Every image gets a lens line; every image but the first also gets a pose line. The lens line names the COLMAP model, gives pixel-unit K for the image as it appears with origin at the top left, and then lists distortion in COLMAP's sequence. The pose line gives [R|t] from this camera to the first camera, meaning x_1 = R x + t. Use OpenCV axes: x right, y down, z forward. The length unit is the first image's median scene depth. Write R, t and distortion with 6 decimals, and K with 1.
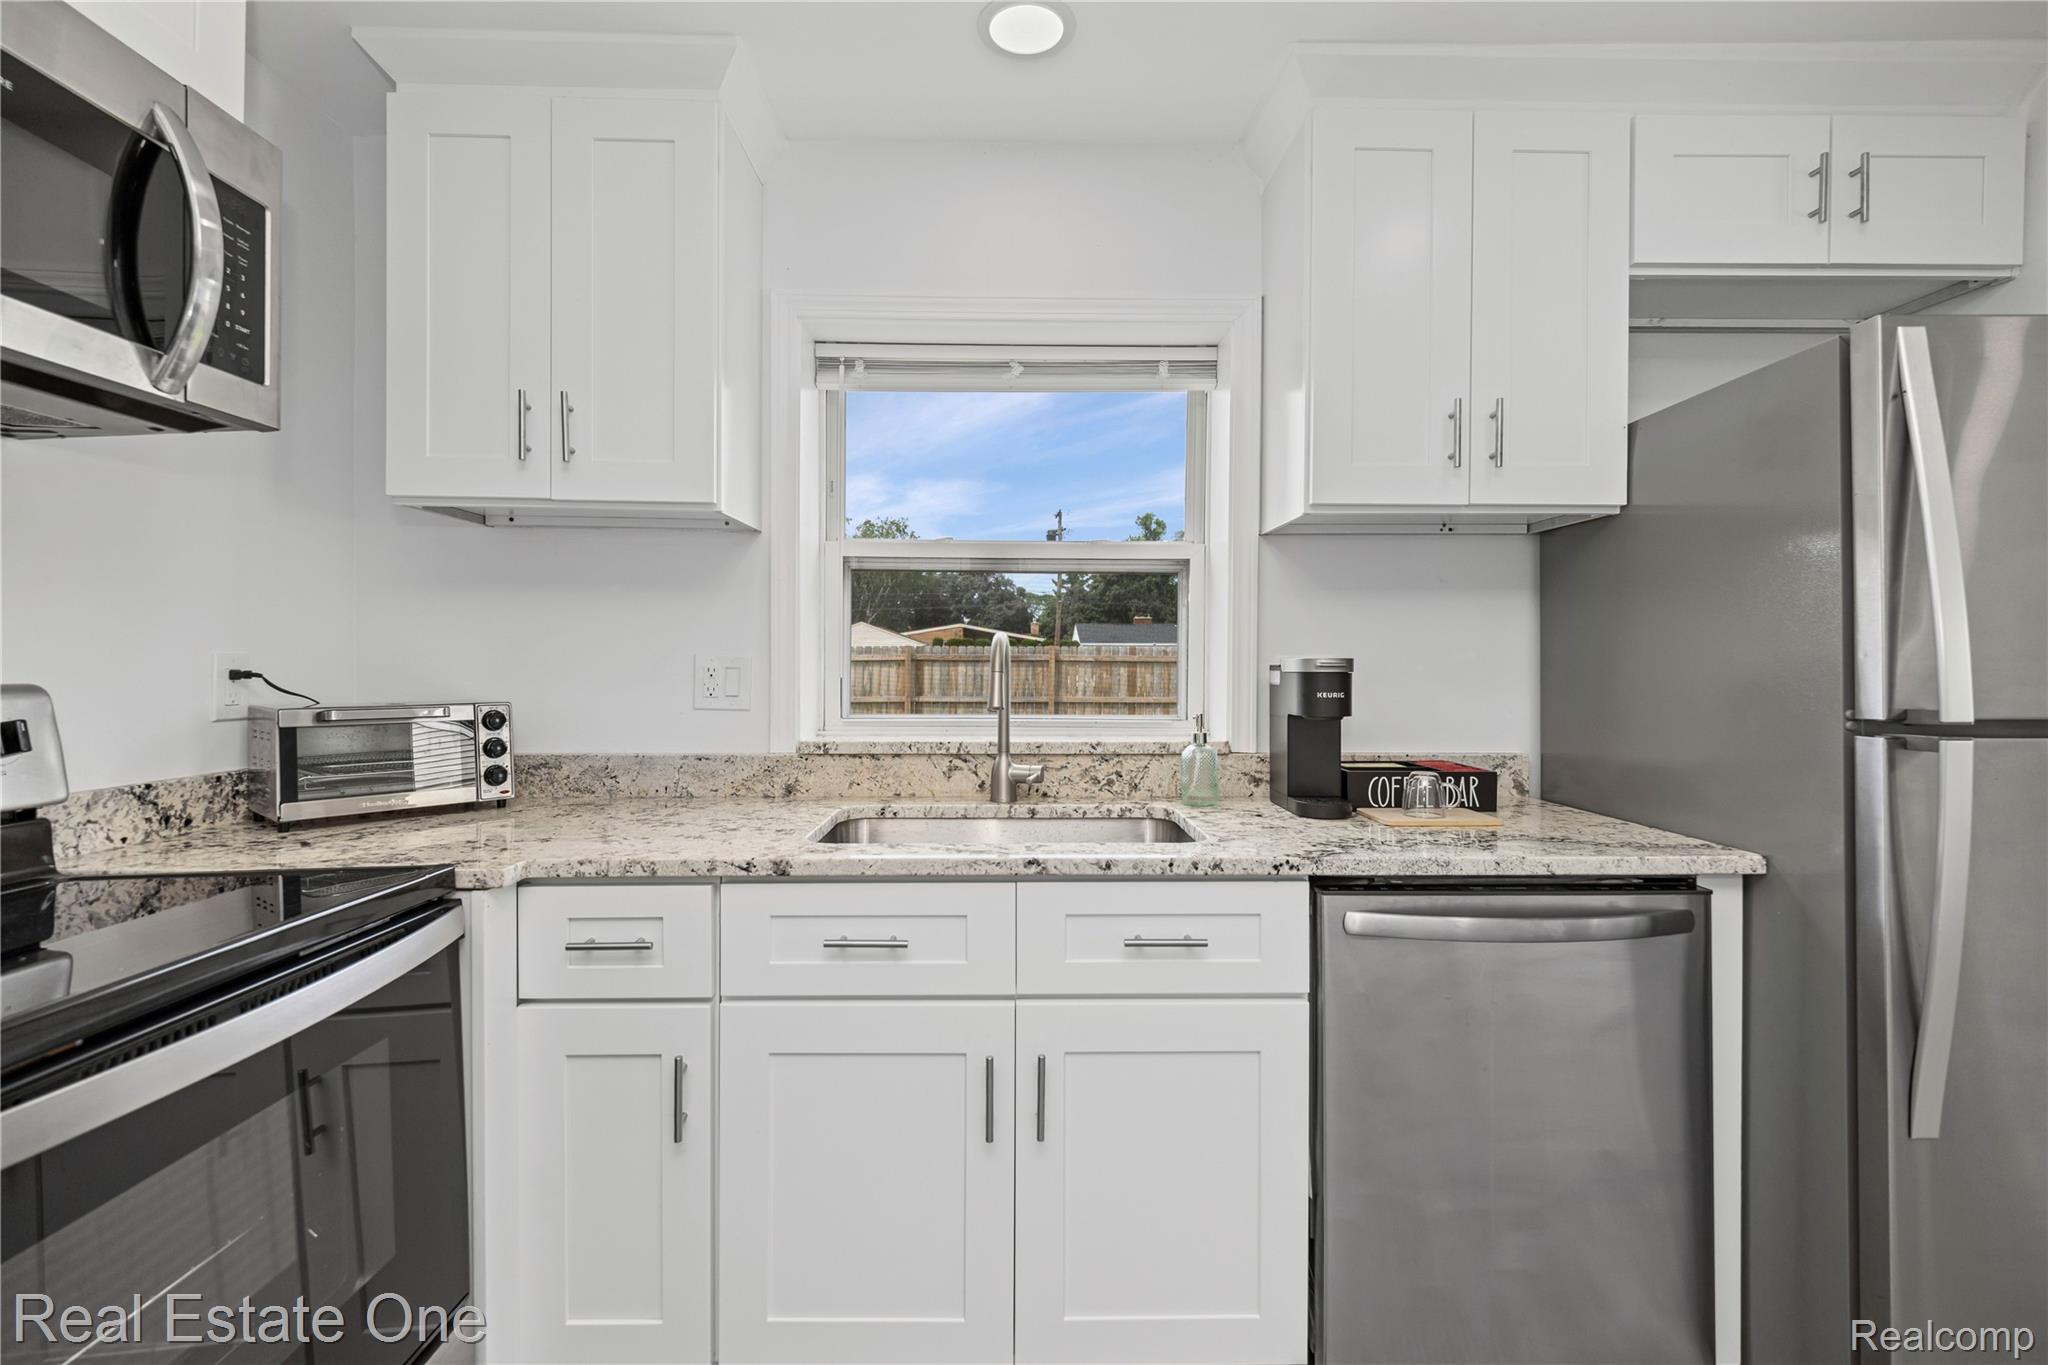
lens RADIAL K [[883.0, 0, 1028.1], [0, 883.0, 670.1], [0, 0, 1]] dist [-0.001178, -0.000299]
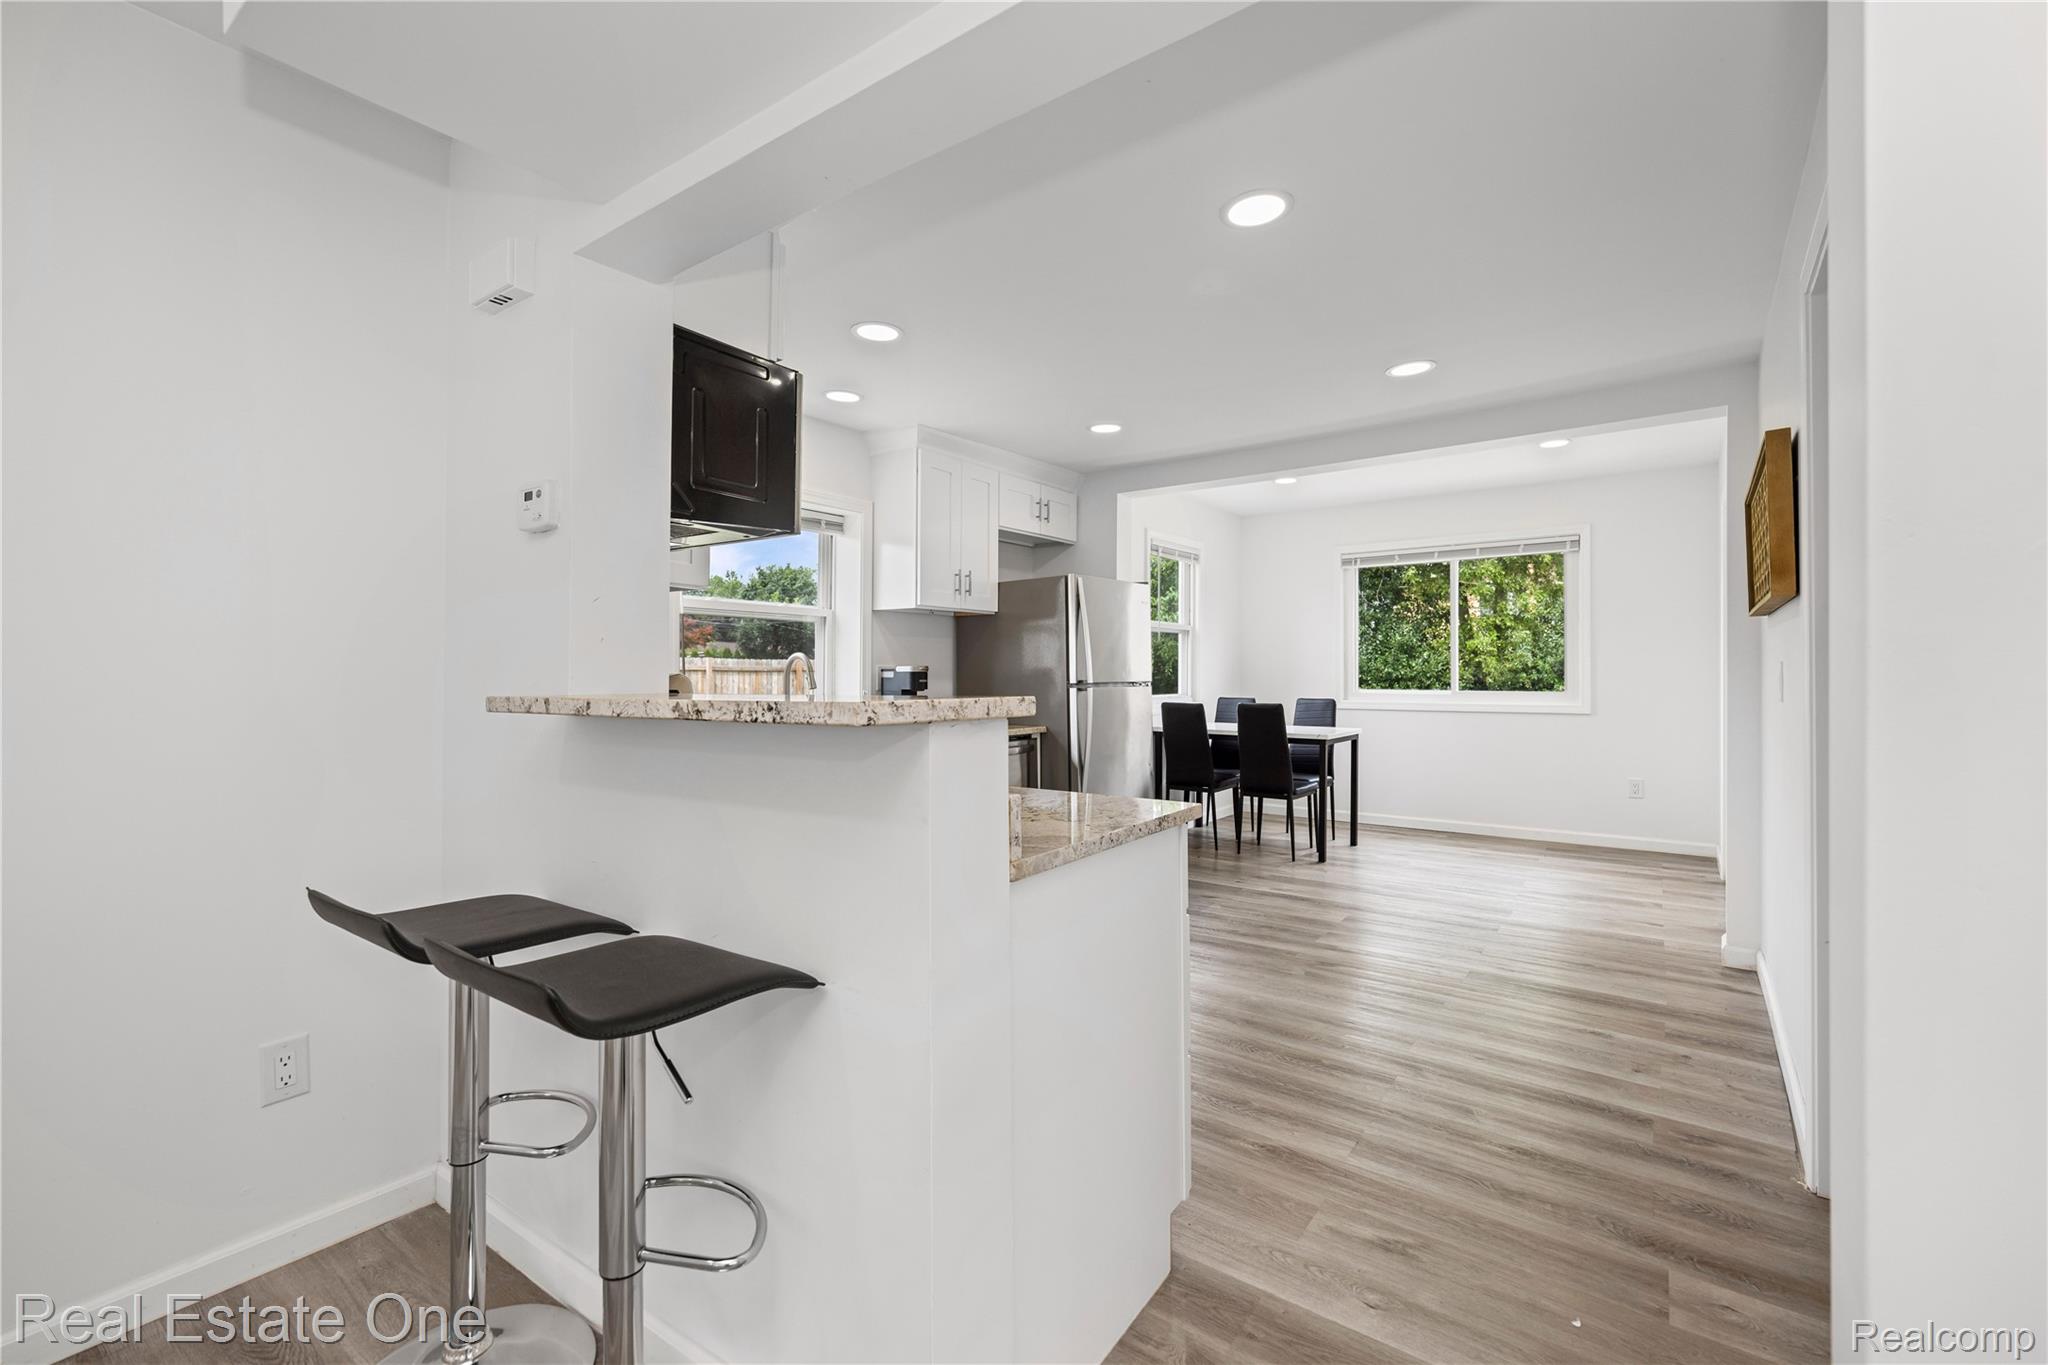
lens RADIAL K [[883.0, 0, 1028.1], [0, 883.0, 670.1], [0, 0, 1]] dist [-0.001178, -0.000299]
pose [[0.602868, -0.000912, 0.797840, -1.463362], [0.009564, 0.999936, -0.006084, 0.016117], [-0.797784, 0.011299, 0.602838, -0.741891]]
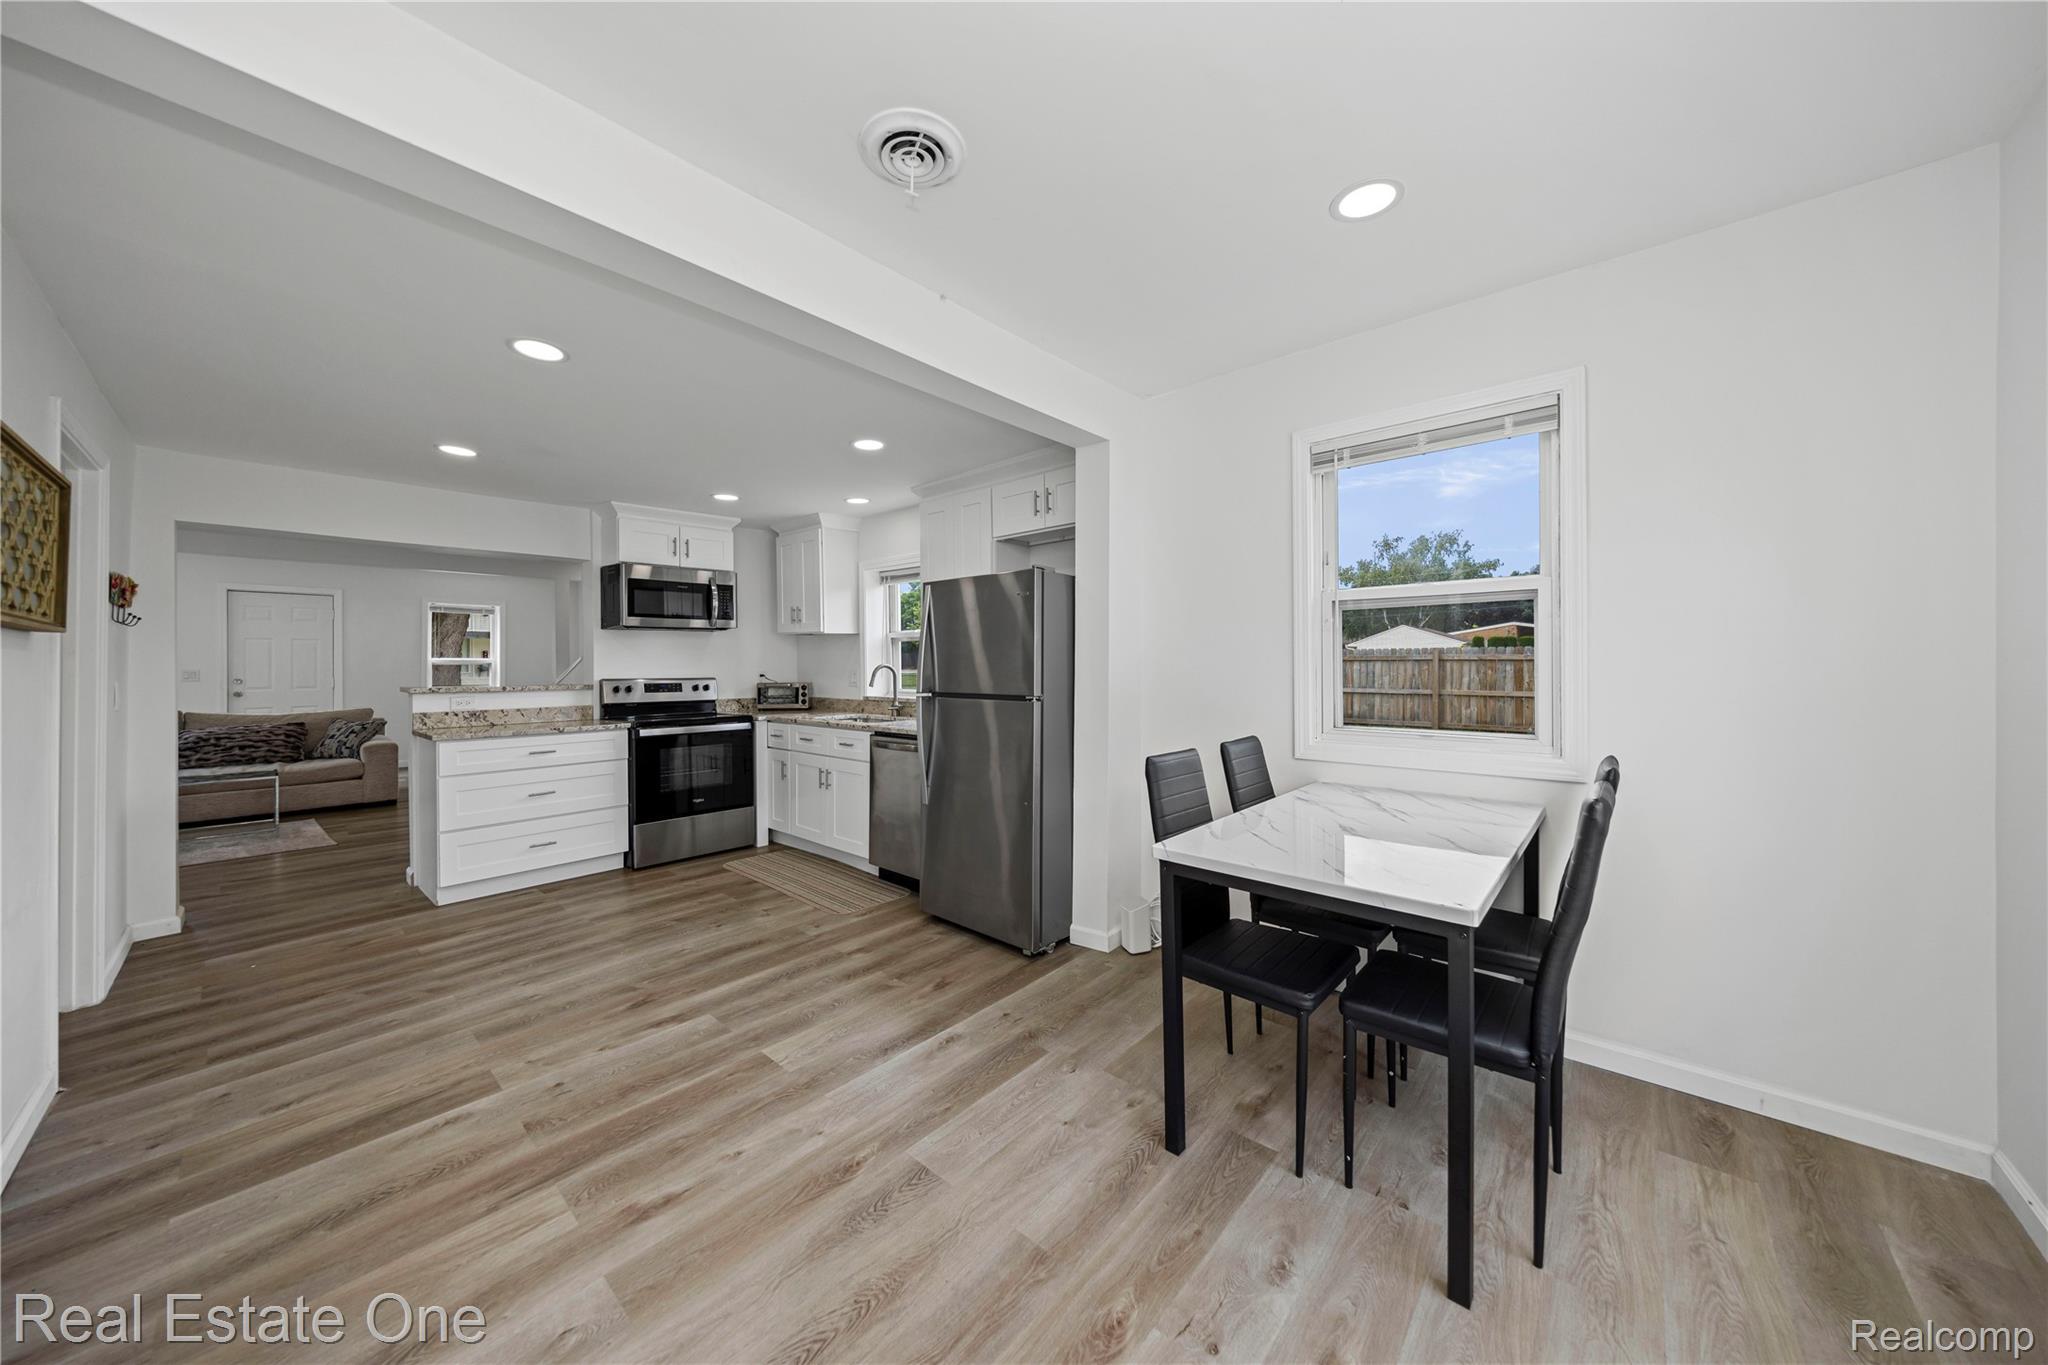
lens RADIAL K [[691.8, 0, 1027.9], [0, 691.8, 660.8], [0, 0, 1]] dist [-0.004222, -0.000201]
pose [[0.735690, -0.007394, -0.677278, 2.271150], [0.003034, 0.999966, -0.007621, -0.035522], [0.677312, 0.003552, 0.735688, -0.586984]]
